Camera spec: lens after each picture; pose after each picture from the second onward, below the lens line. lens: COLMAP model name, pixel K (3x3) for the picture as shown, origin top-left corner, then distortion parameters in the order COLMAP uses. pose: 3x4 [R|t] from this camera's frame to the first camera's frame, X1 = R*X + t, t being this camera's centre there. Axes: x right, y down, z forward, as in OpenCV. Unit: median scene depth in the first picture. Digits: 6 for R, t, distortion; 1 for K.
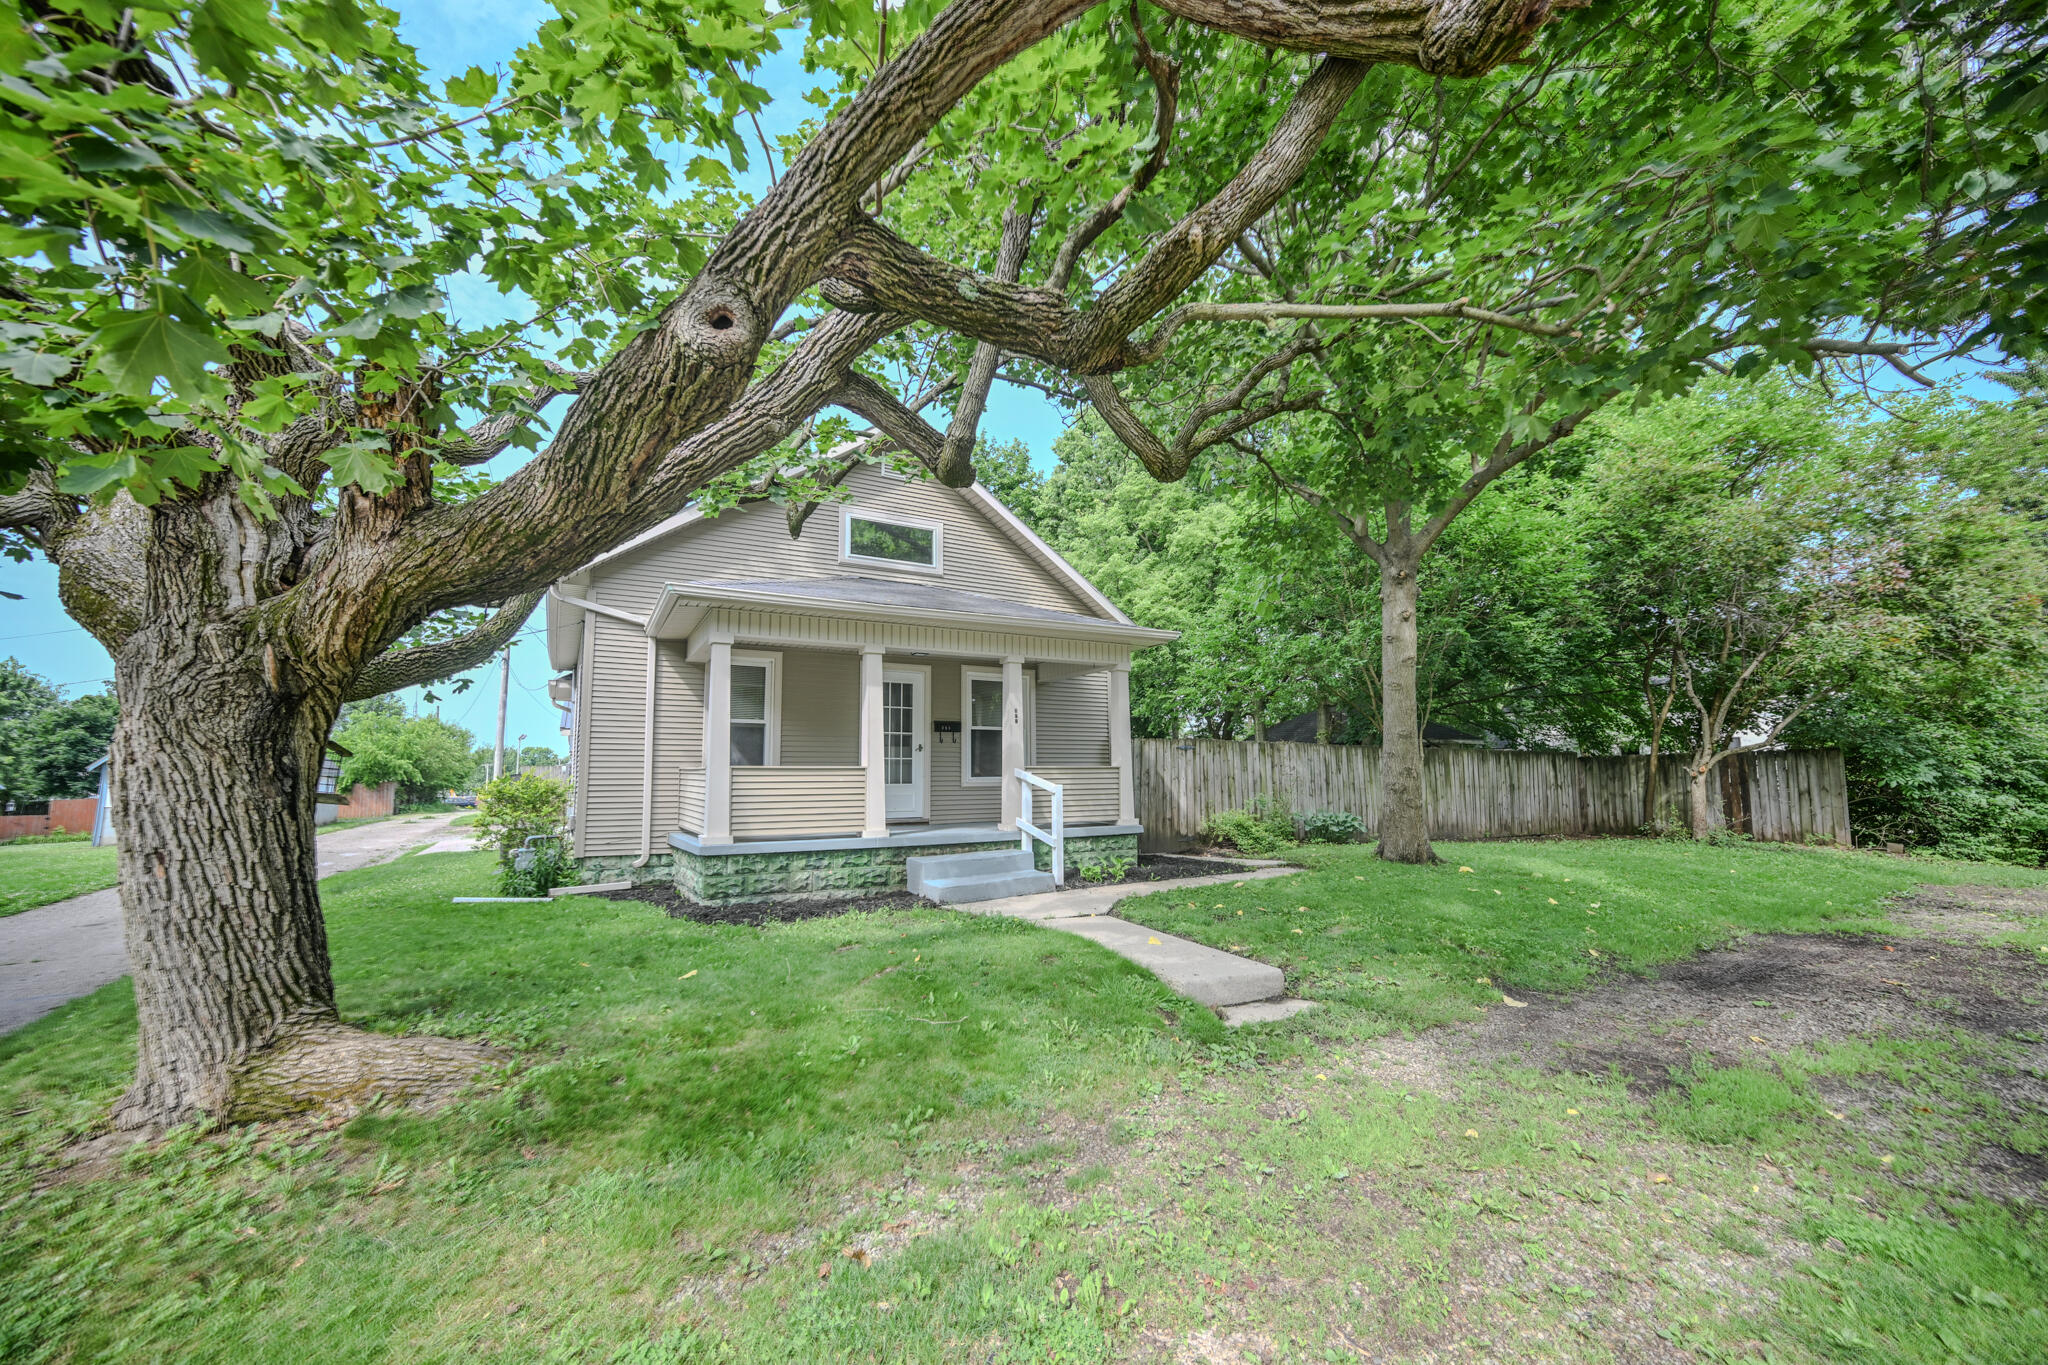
lens RADIAL K [[799.3, 0, 998.1], [0, 799.3, 666.2], [0, 0, 1]] dist [-0.004109, 0.001165]
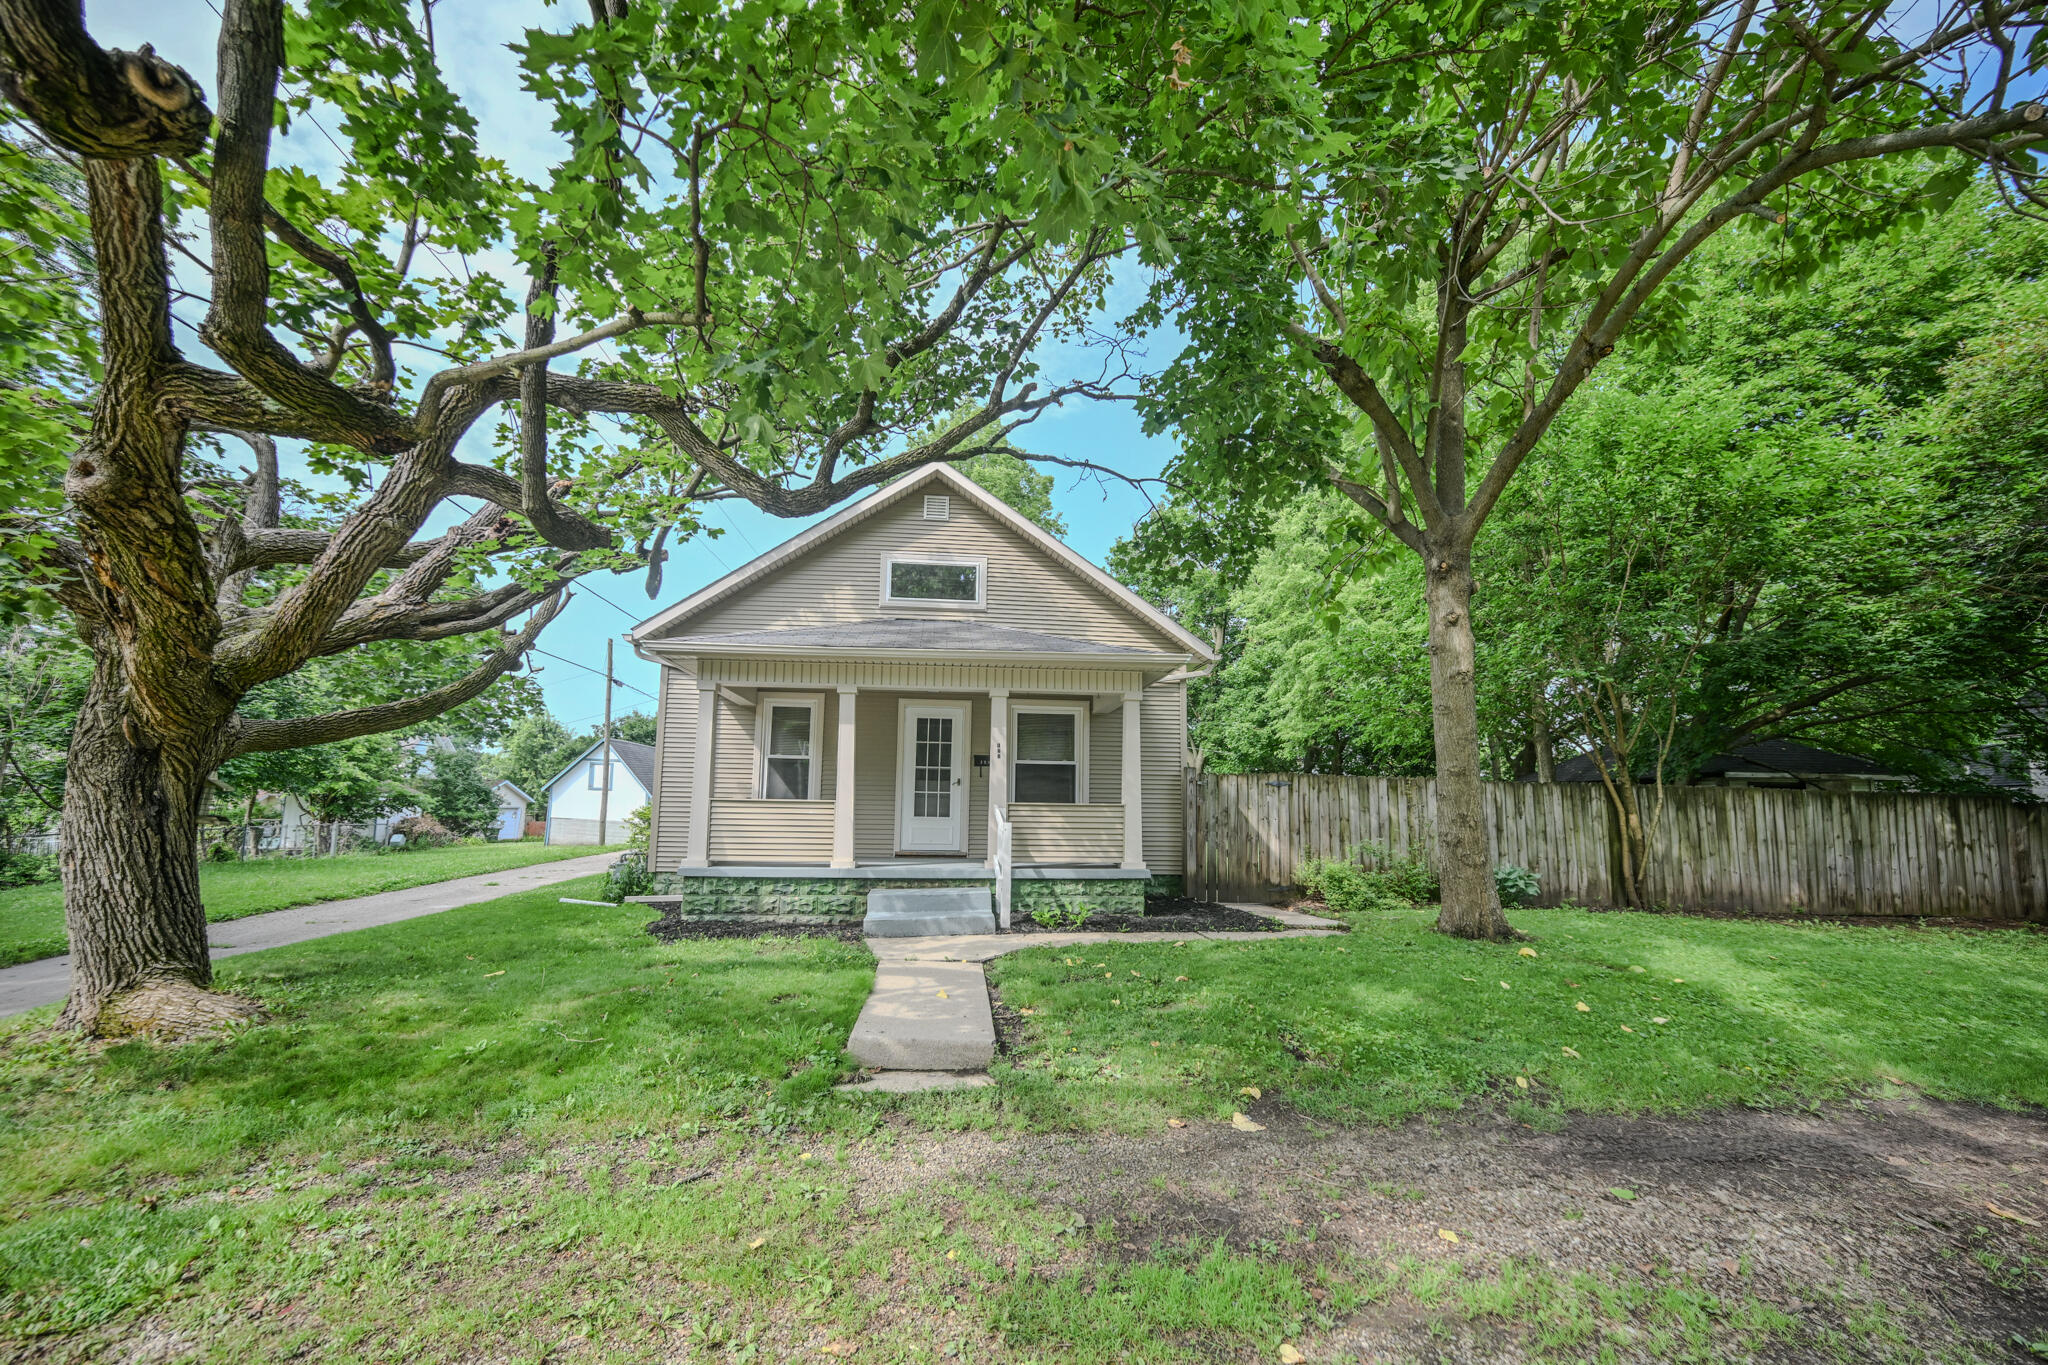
lens RADIAL K [[799.3, 0, 1020.1], [0, 799.3, 690.1], [0, 0, 1]] dist [-0.004109, 0.001165]
pose [[0.913233, -0.037927, -0.405670, 0.513701], [0.035746, 0.999277, -0.012955, 0.001498], [0.405868, -0.002670, 0.913928, 0.134624]]
